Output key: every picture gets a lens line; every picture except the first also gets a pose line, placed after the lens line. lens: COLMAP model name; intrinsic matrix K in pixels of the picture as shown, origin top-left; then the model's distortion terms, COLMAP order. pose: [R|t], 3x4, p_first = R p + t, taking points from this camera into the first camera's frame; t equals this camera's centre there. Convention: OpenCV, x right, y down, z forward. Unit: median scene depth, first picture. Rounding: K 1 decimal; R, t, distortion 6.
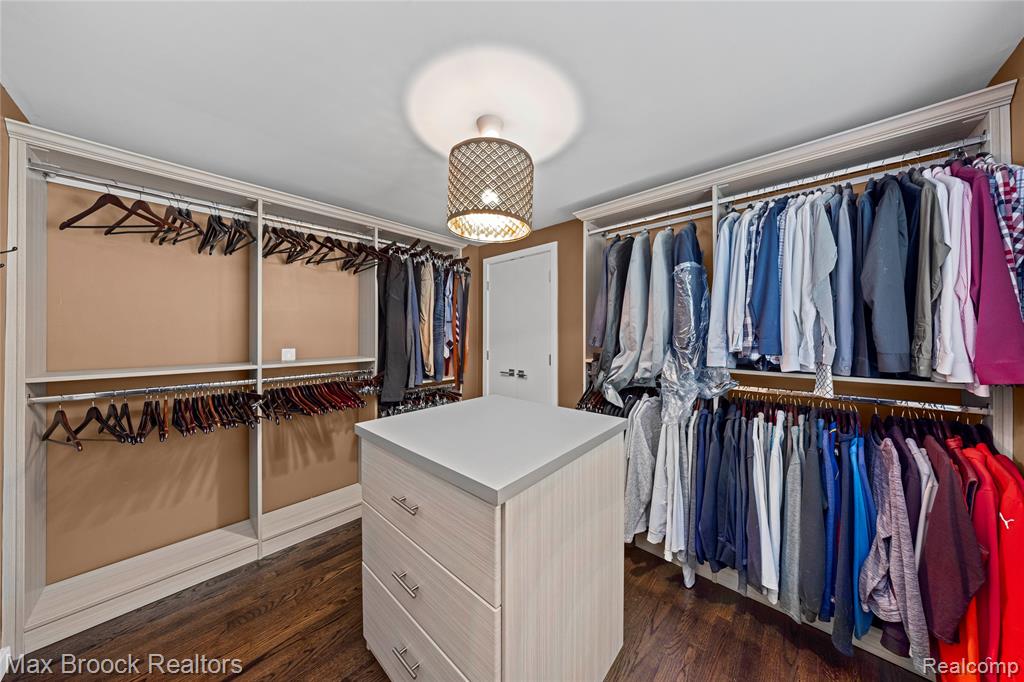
lens RADIAL K [[314.9, 0, 510.0], [0, 314.9, 331.9], [0, 0, 1]] dist [-0.017136, 0.000032]
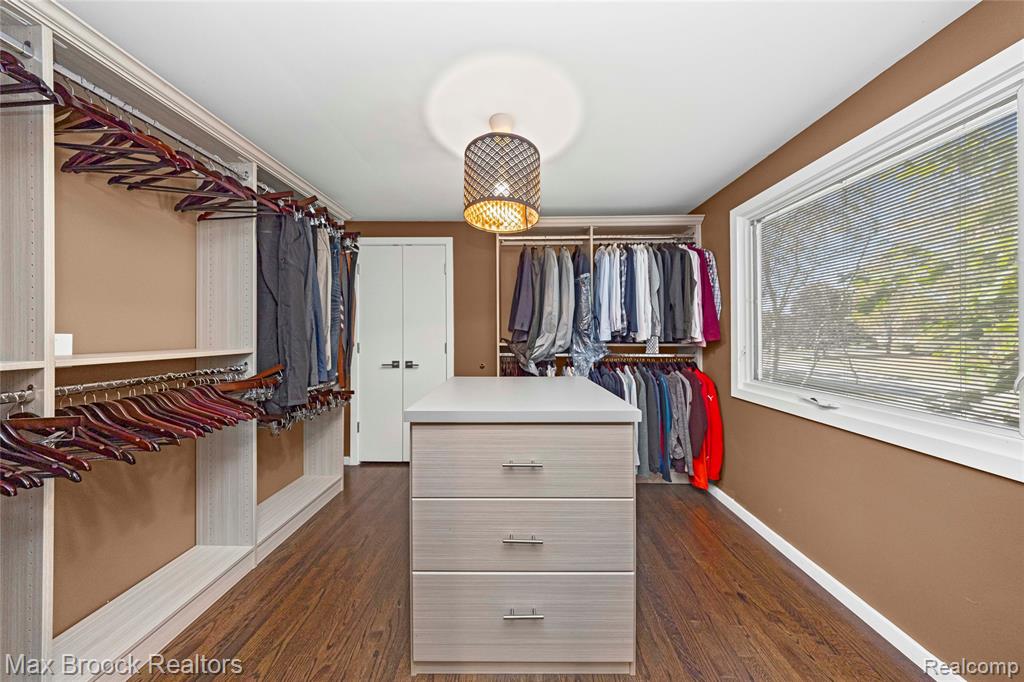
lens RADIAL K [[290.7, 0, 516.2], [0, 290.7, 337.1], [0, 0, 1]] dist [-0.000016, -0.000004]
pose [[0.744742, -0.005565, 0.667329, -0.580730], [-0.001829, 0.999944, 0.010380, 0.067341], [-0.667350, -0.008950, 0.744691, 0.167862]]
